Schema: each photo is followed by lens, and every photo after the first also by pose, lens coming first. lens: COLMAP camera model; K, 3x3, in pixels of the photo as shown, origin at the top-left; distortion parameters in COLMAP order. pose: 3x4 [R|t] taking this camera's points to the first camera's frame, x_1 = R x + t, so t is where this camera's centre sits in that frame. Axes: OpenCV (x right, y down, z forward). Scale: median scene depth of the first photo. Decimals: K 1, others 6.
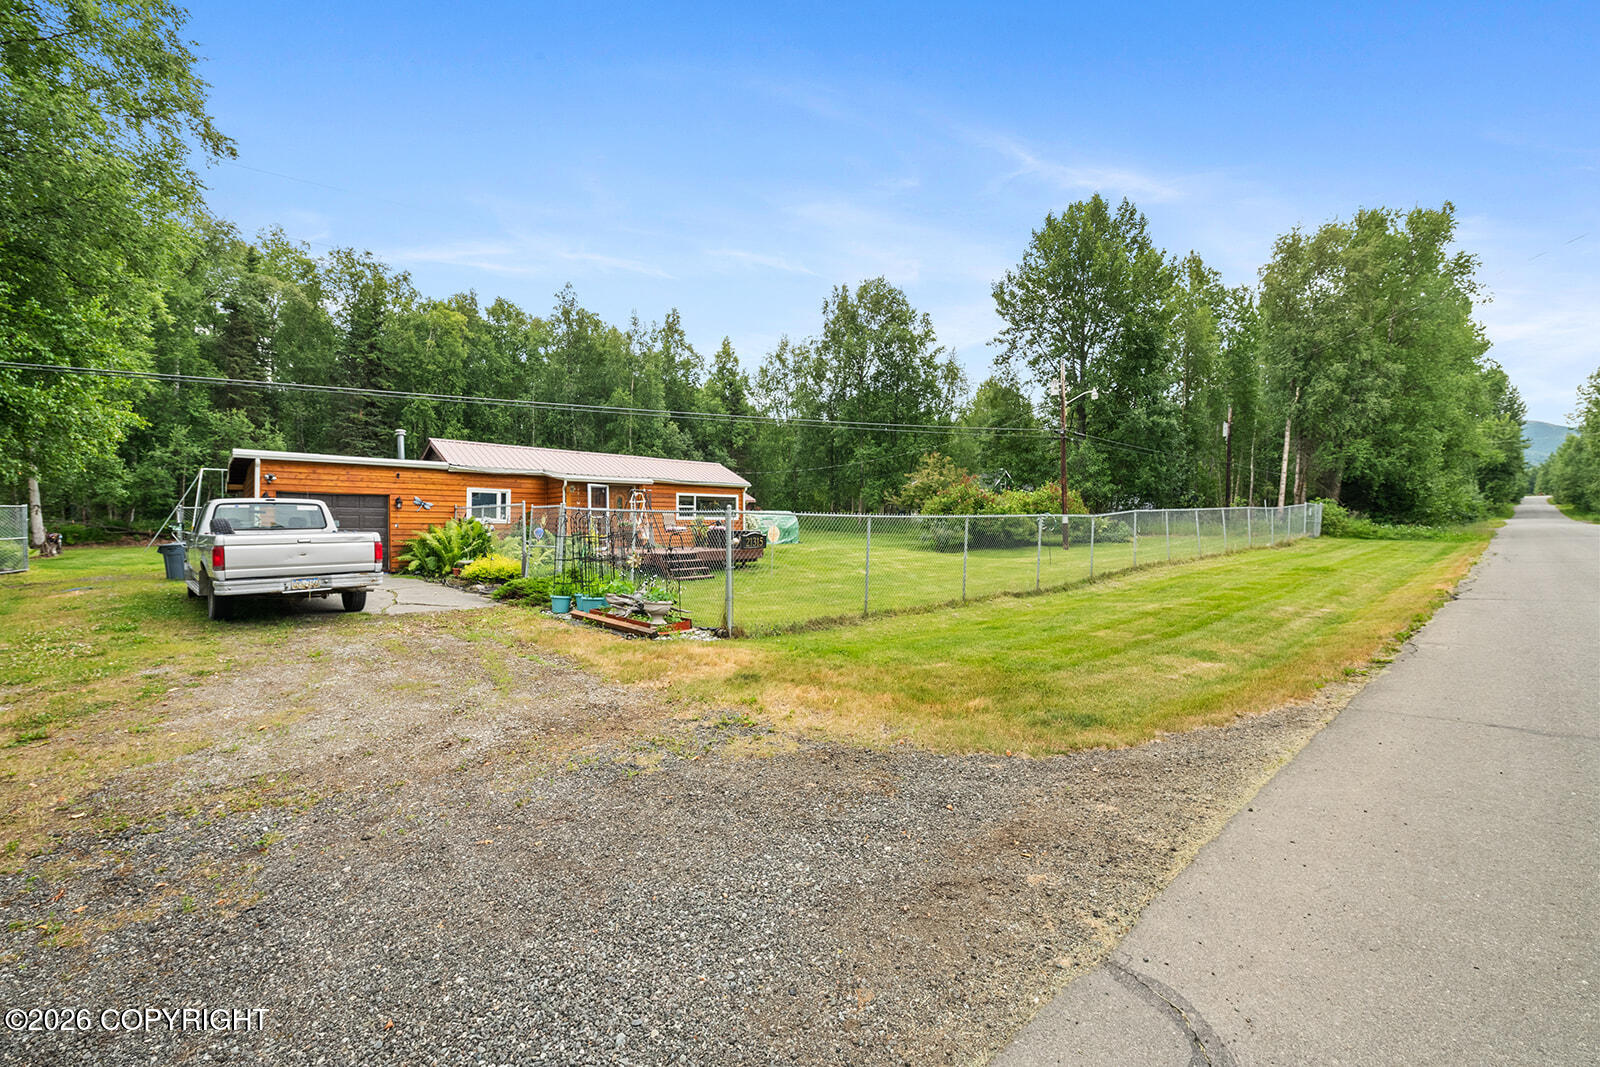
lens RADIAL K [[644.3, 0, 806.9], [0, 644.3, 532.7], [0, 0, 1]] dist [-0.000523, -0.006071]
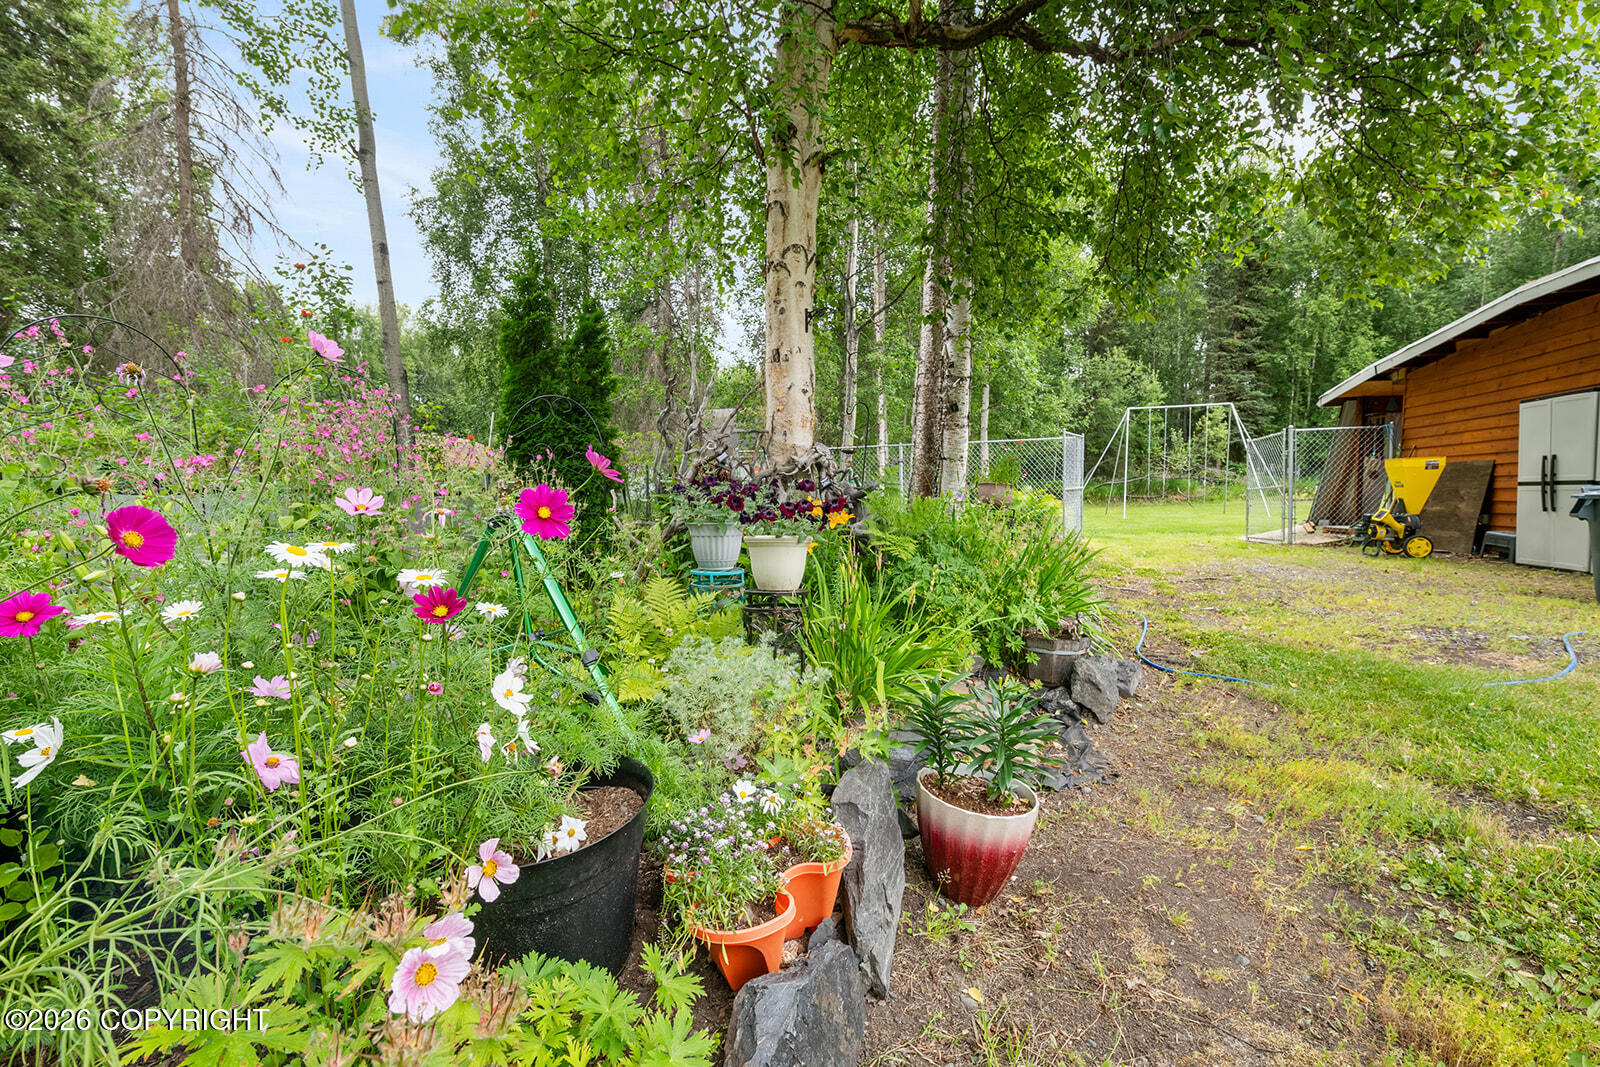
lens RADIAL K [[638.3, 0, 804.5], [0, 638.3, 533.4], [0, 0, 1]] dist [-0.003803, -0.005422]
pose [[0.526141, 0.043017, -0.849309, -0.252843], [0.001767, 0.998662, 0.051677, 0.006004], [0.850396, -0.028690, 0.525361, 0.131538]]
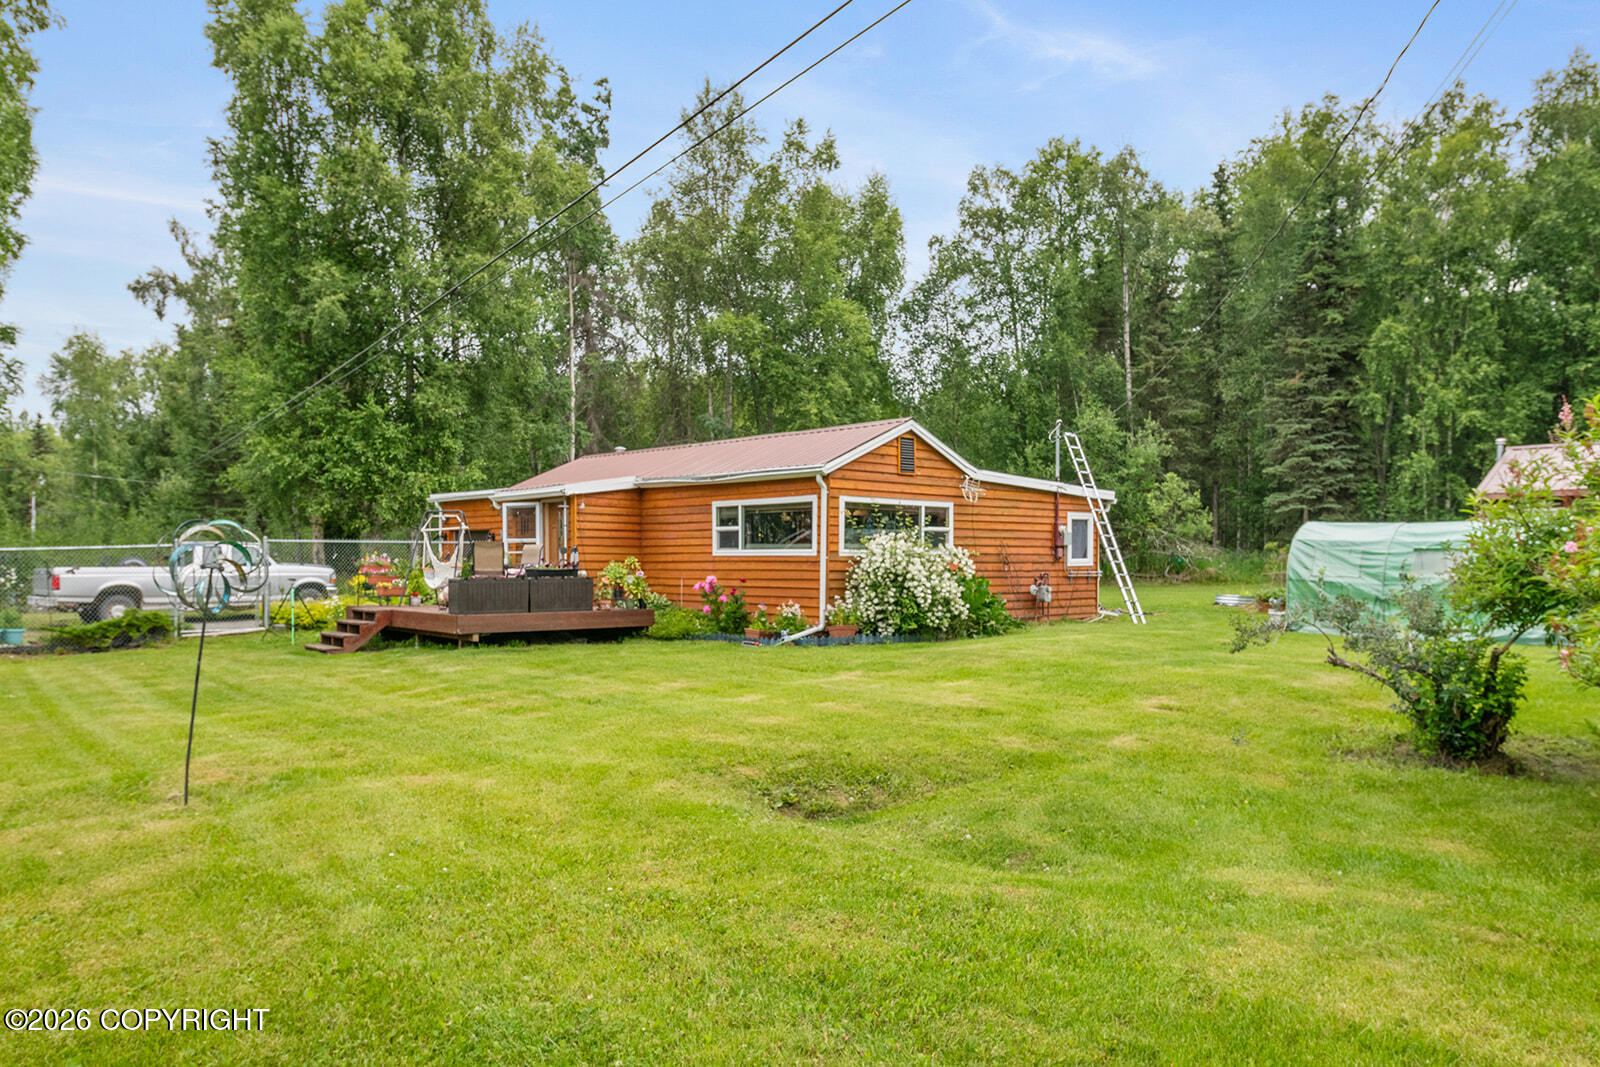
lens RADIAL K [[1057.2, 0, 800.0], [0, 1057.2, 533.5], [0, 0, 1]] dist [0.011633, -0.001043]
pose [[-0.008768, -0.027275, -0.999590, 0.263577], [-0.016993, 0.999488, -0.027123, -0.006686], [0.999817, 0.016748, -0.009227, 0.453084]]
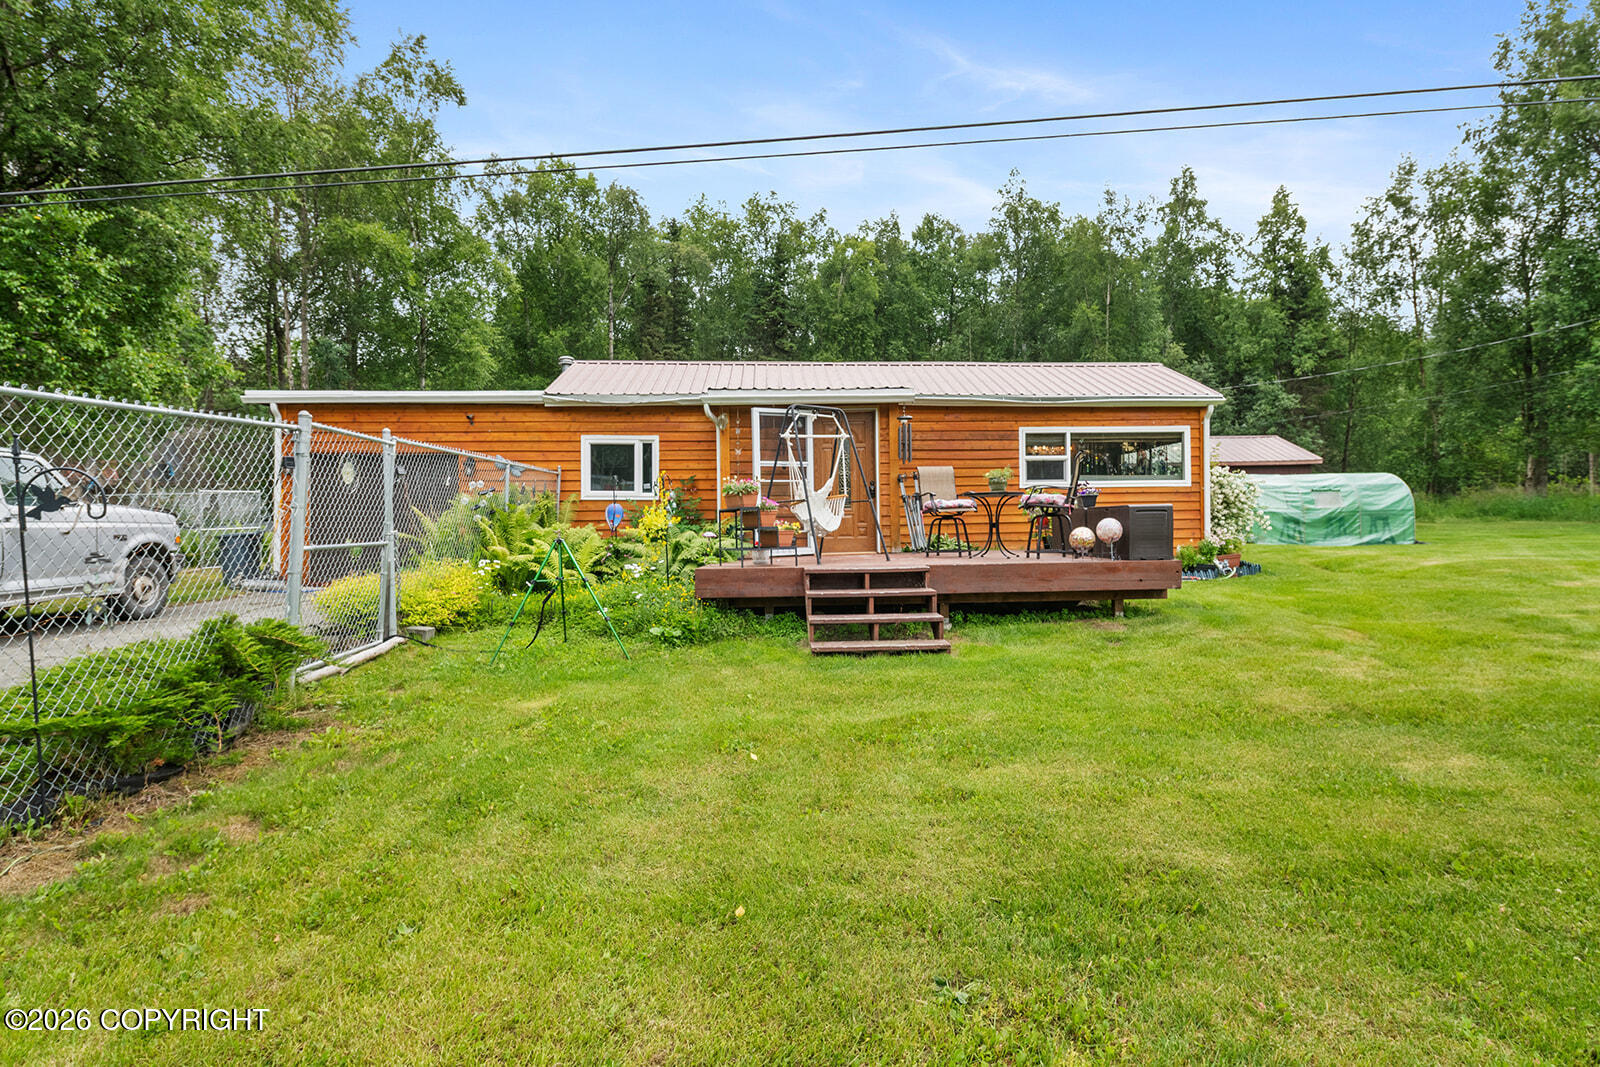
lens RADIAL K [[784.5, 0, 799.1], [0, 784.5, 524.5], [0, 0, 1]] dist [0.004305, -0.006407]
pose [[0.750828, -0.004655, -0.660481, 0.017169], [0.002779, 0.999989, -0.003888, 0.002932], [0.660492, 0.001084, 0.750833, 0.207406]]
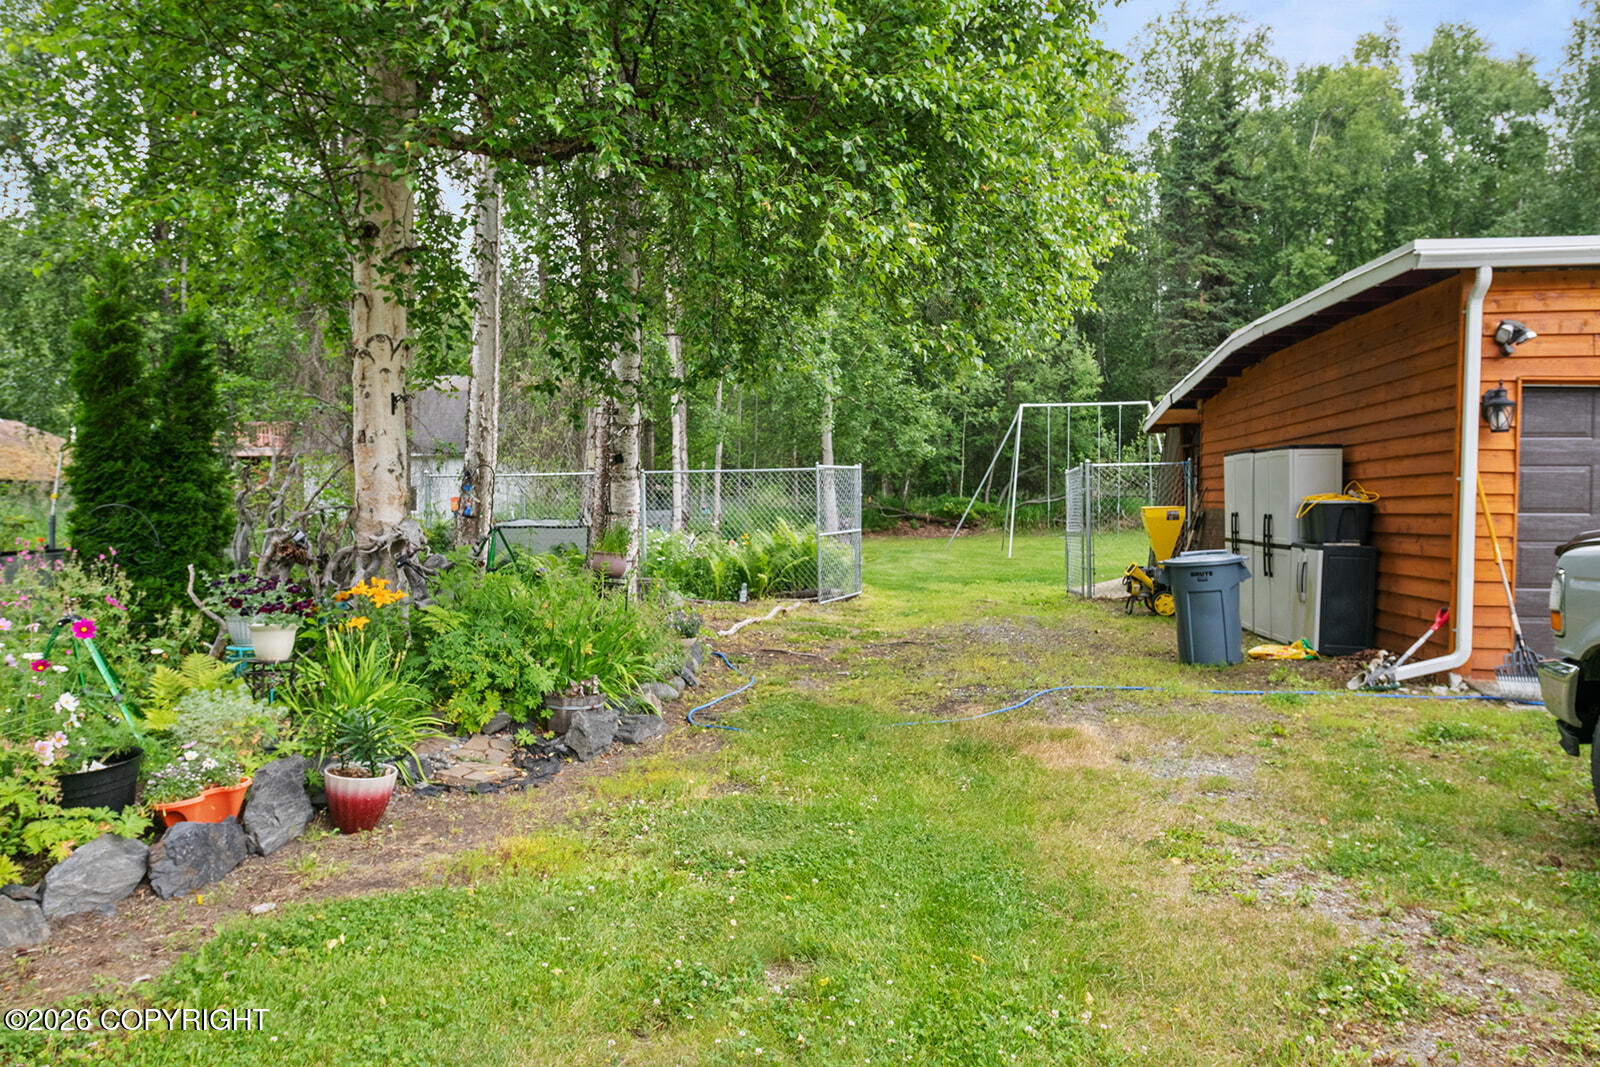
lens RADIAL K [[1057.2, 0, 800.0], [0, 1057.2, 533.5], [0, 0, 1]] dist [0.011633, -0.001043]
pose [[0.651707, 0.015974, -0.758302, -0.187166], [-0.003262, 0.999828, 0.018258, -0.001404], [0.758463, -0.009426, 0.651647, 0.124766]]
